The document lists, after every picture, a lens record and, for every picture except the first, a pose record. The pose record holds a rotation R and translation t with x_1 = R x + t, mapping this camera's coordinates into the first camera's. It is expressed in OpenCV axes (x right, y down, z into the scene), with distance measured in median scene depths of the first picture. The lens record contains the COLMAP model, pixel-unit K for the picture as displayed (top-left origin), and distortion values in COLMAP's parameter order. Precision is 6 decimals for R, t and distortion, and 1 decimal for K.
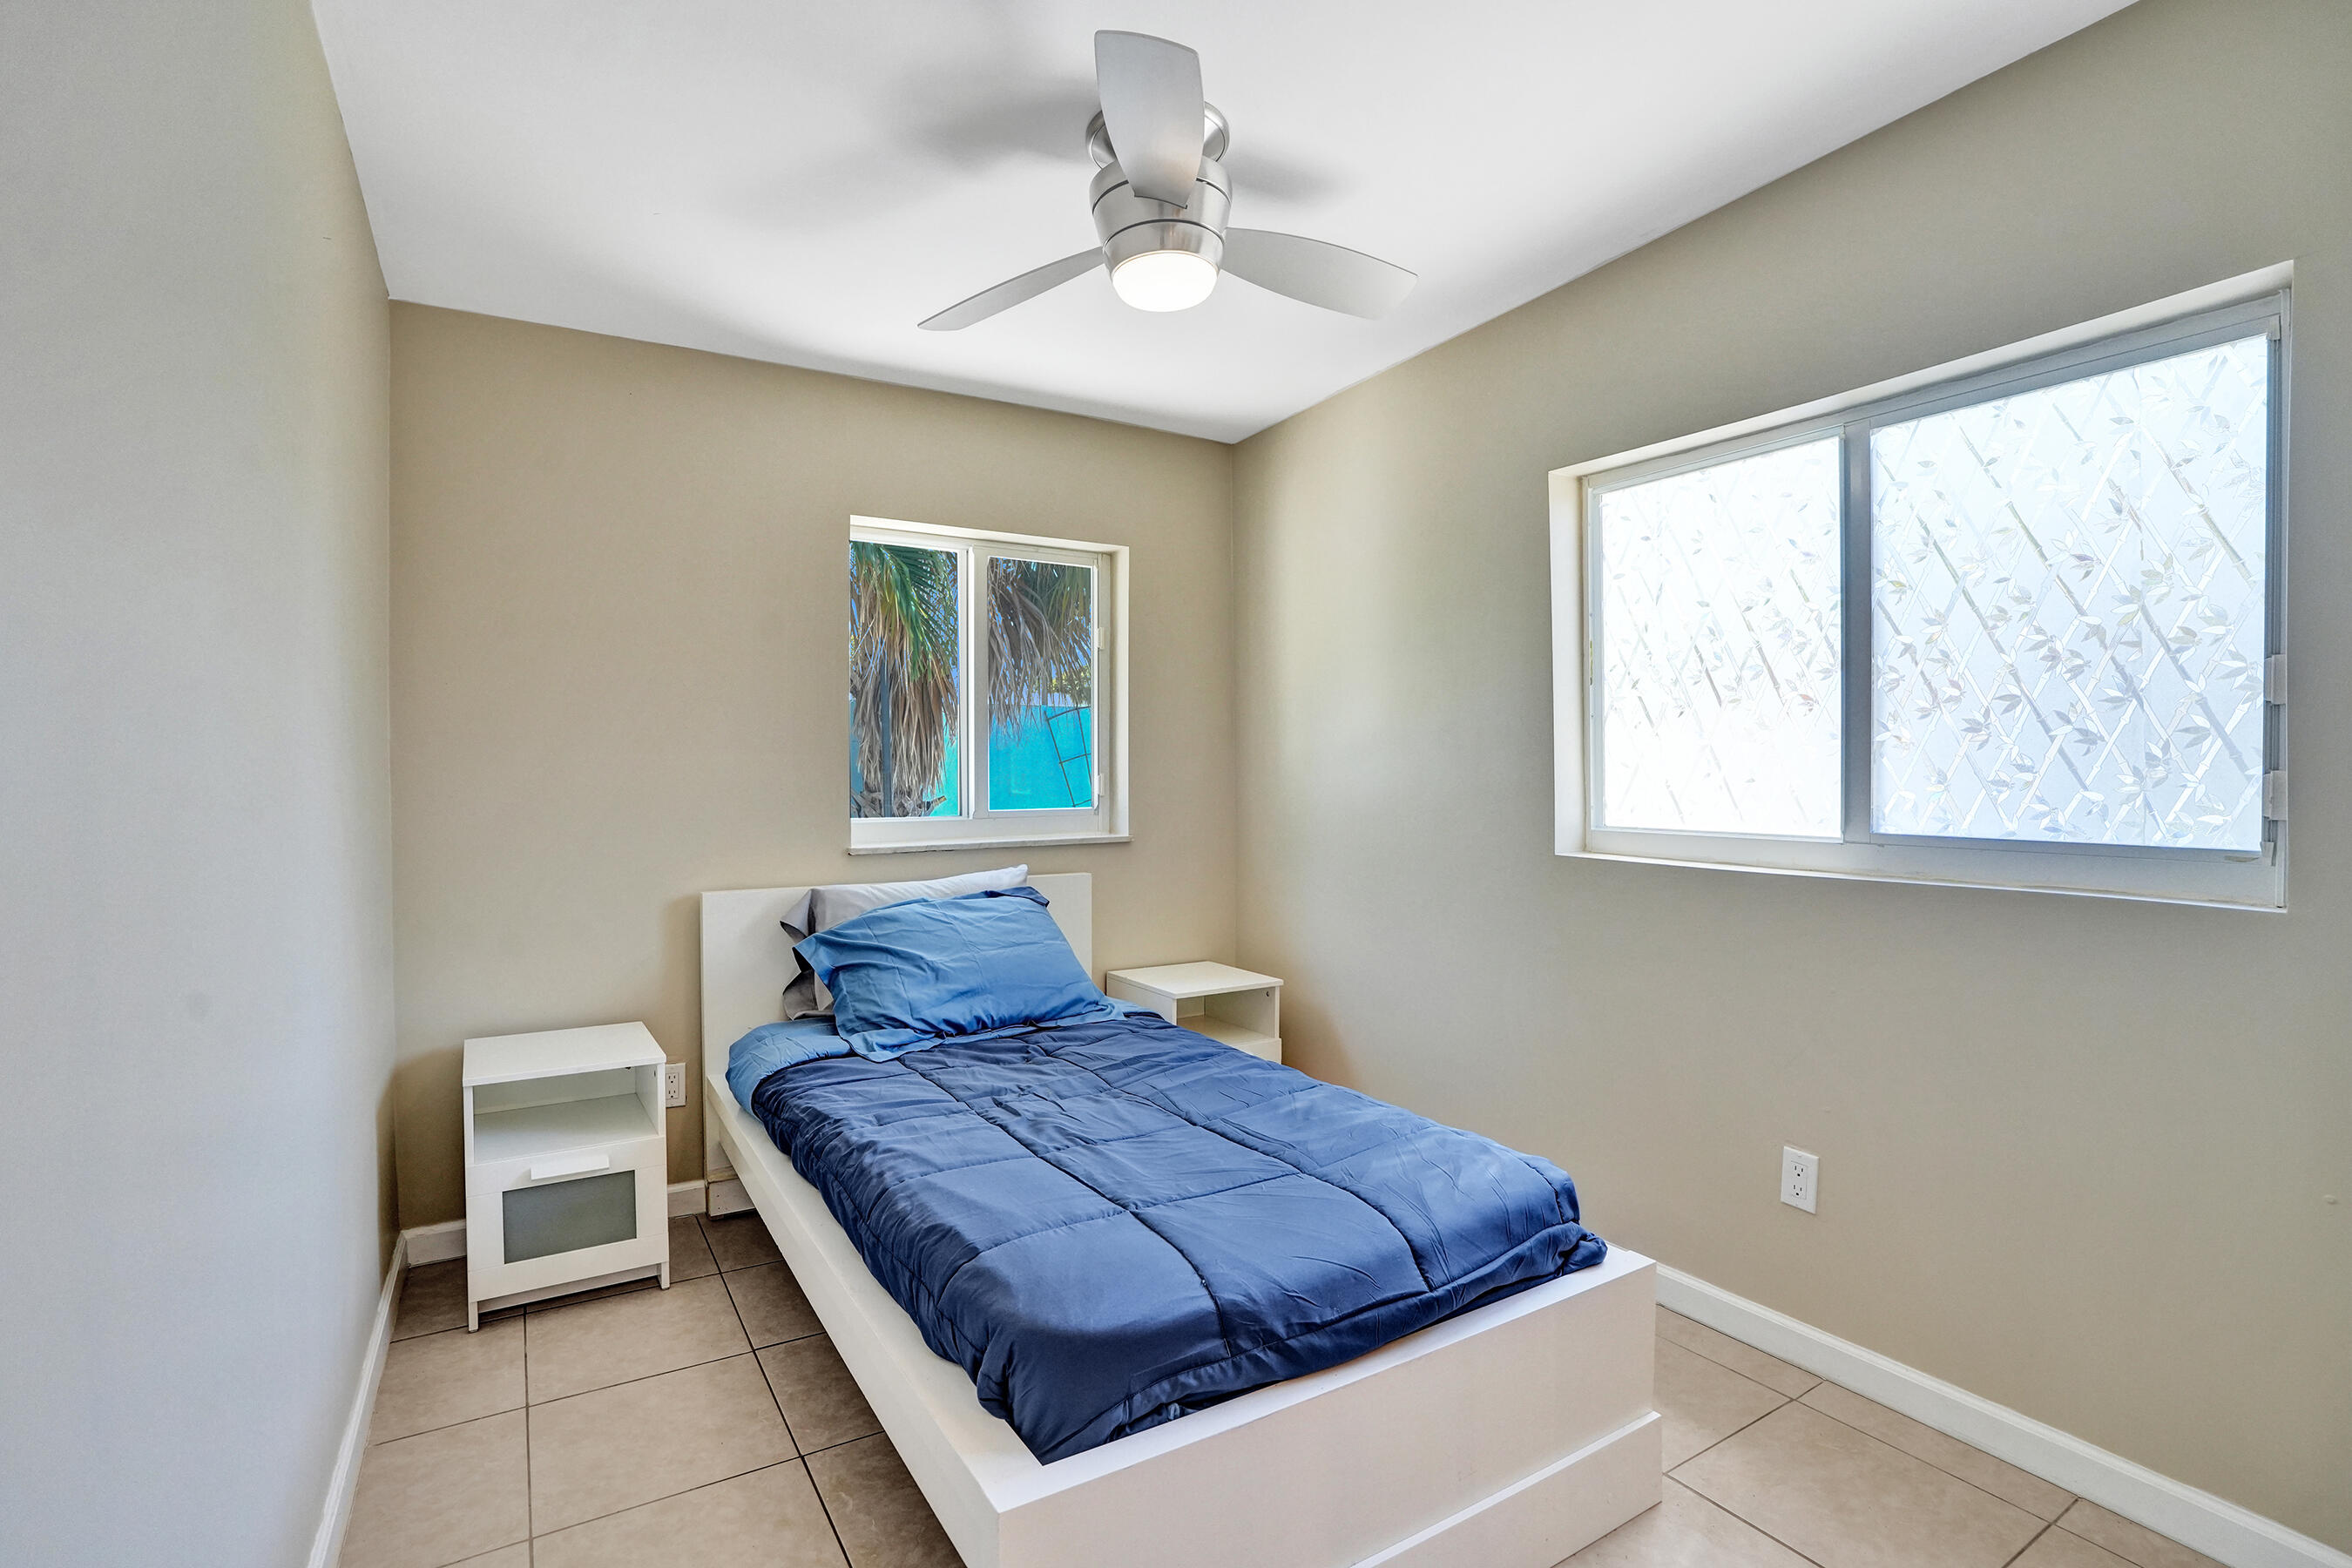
lens RADIAL K [[1124.1, 0, 1200.6], [0, 1124.1, 790.3], [0, 0, 1]] dist [-0.057115, 0.027393]
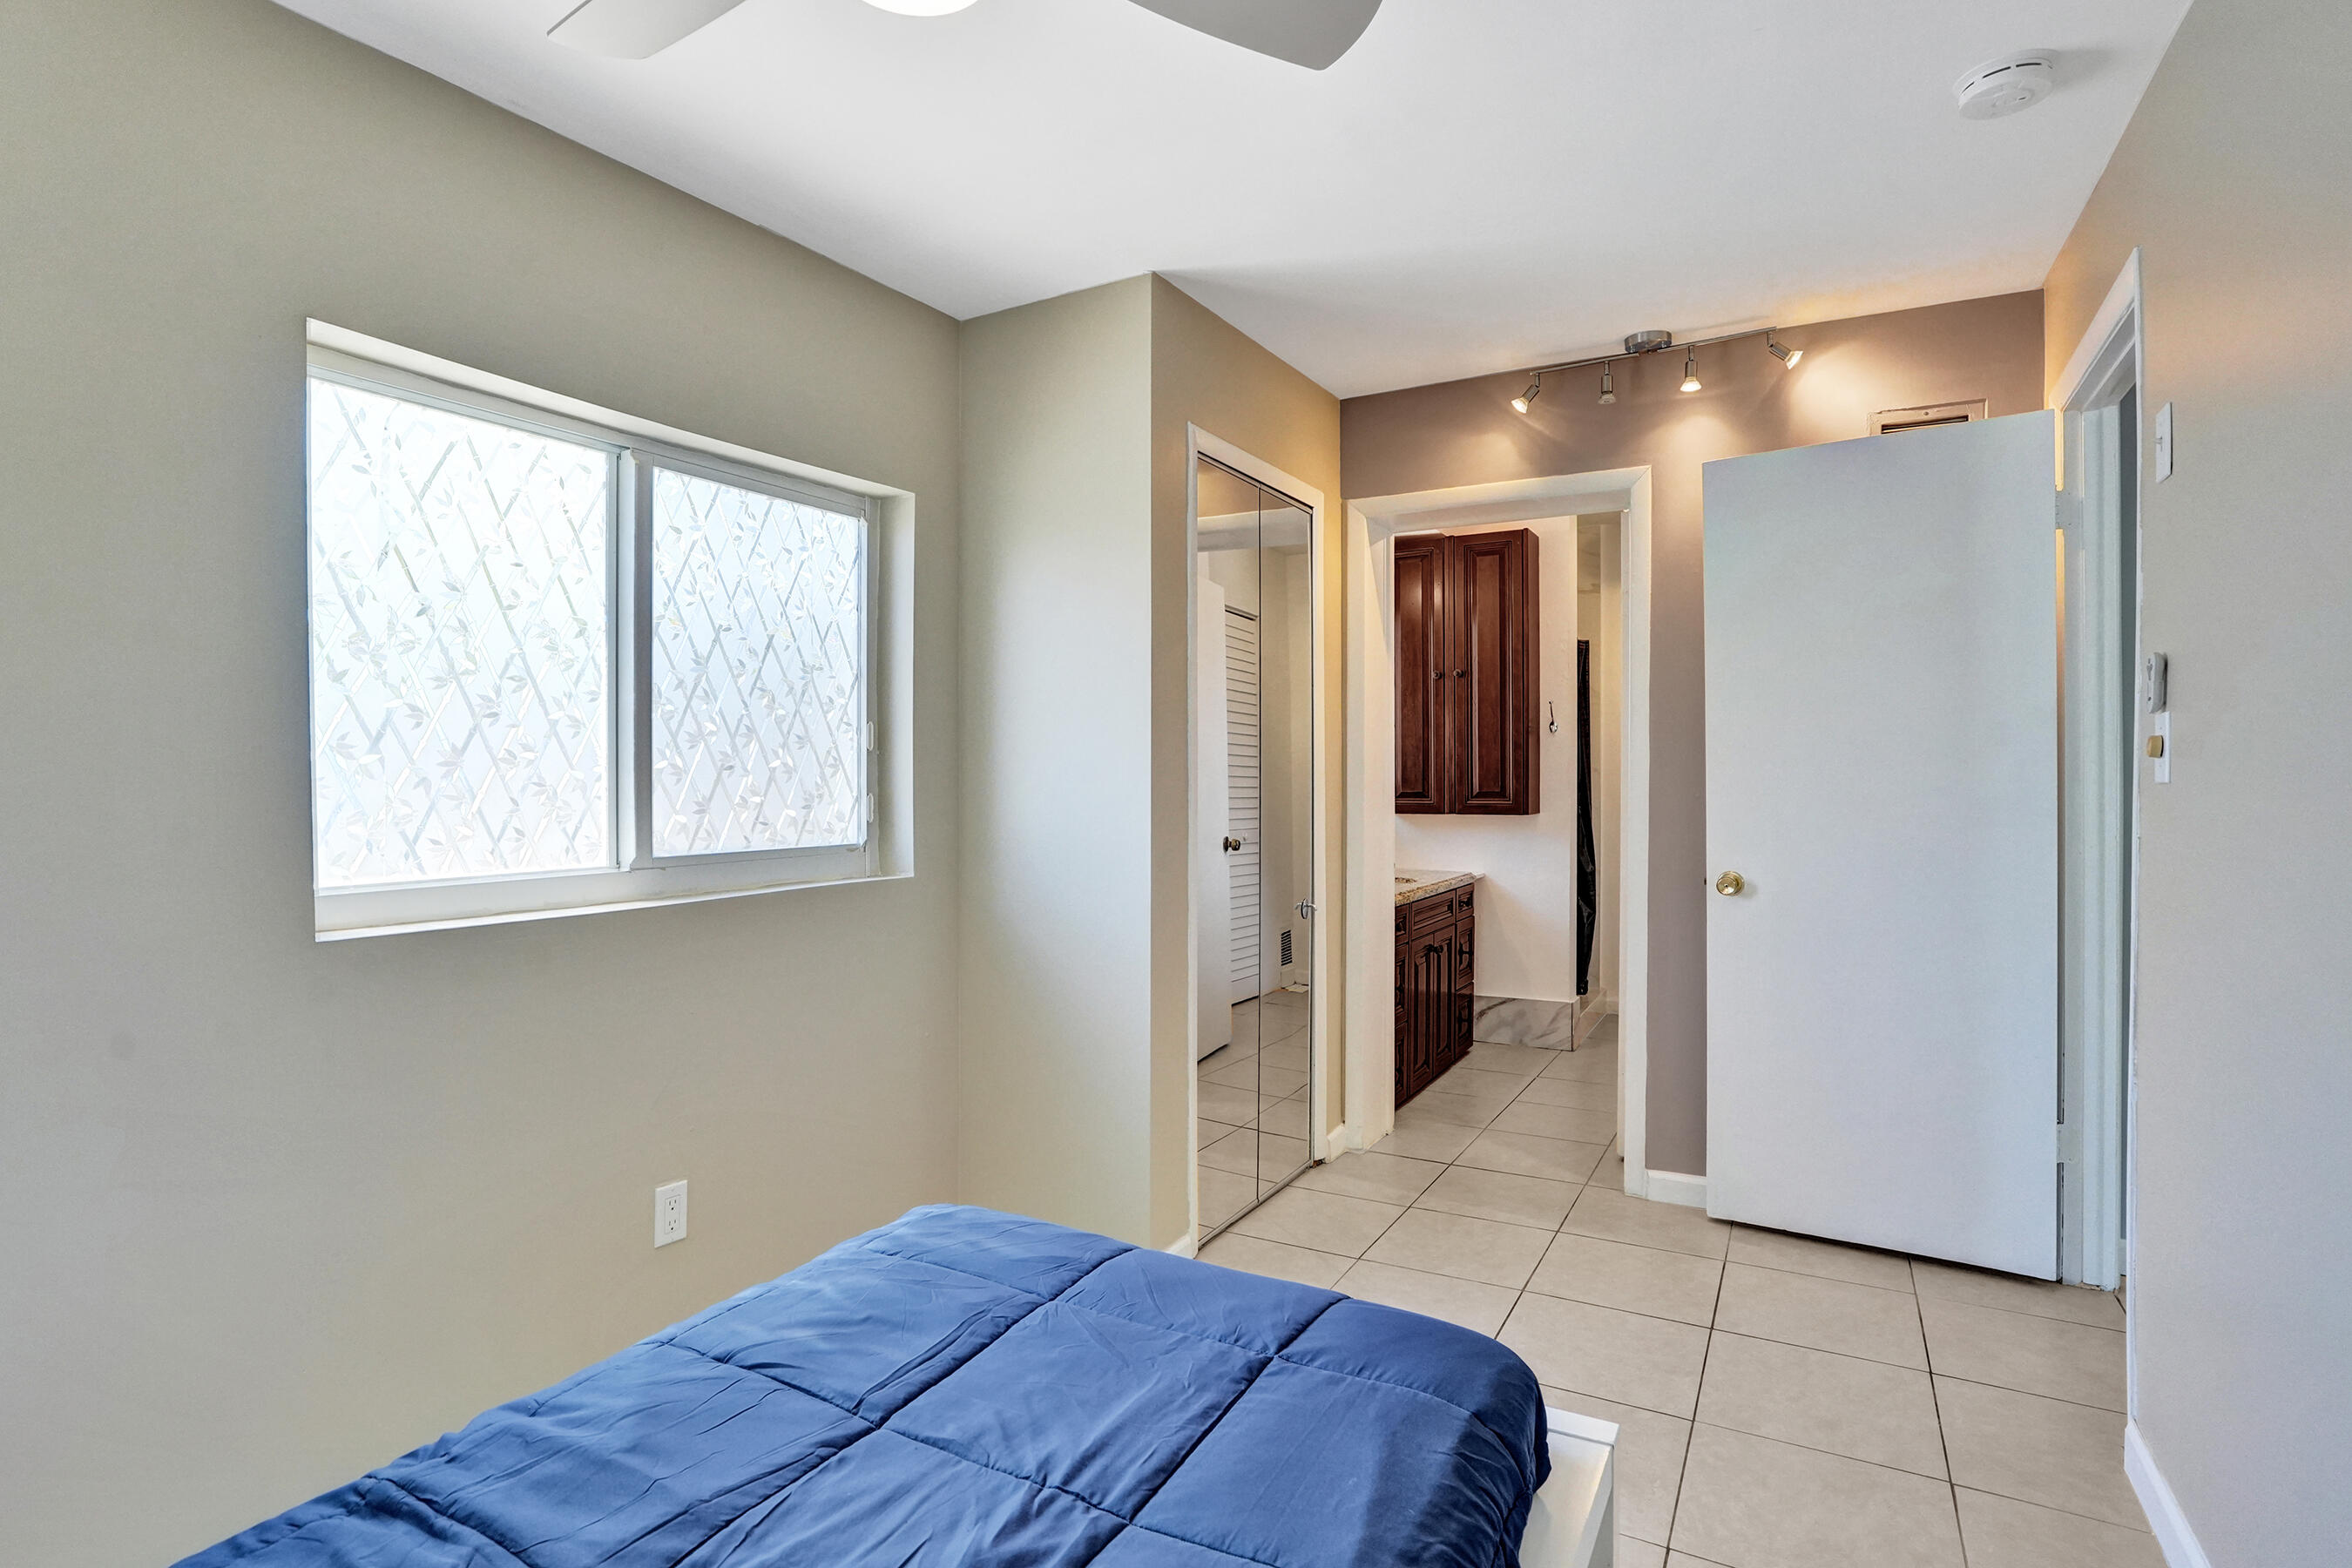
lens RADIAL K [[1124.1, 0, 1200.6], [0, 1124.1, 790.3], [0, 0, 1]] dist [-0.057115, 0.027393]
pose [[-0.470841, -0.009862, 0.882163, -0.549147], [0.019207, 0.999586, 0.021426, -0.036810], [-0.882009, 0.027032, -0.470457, 1.045066]]
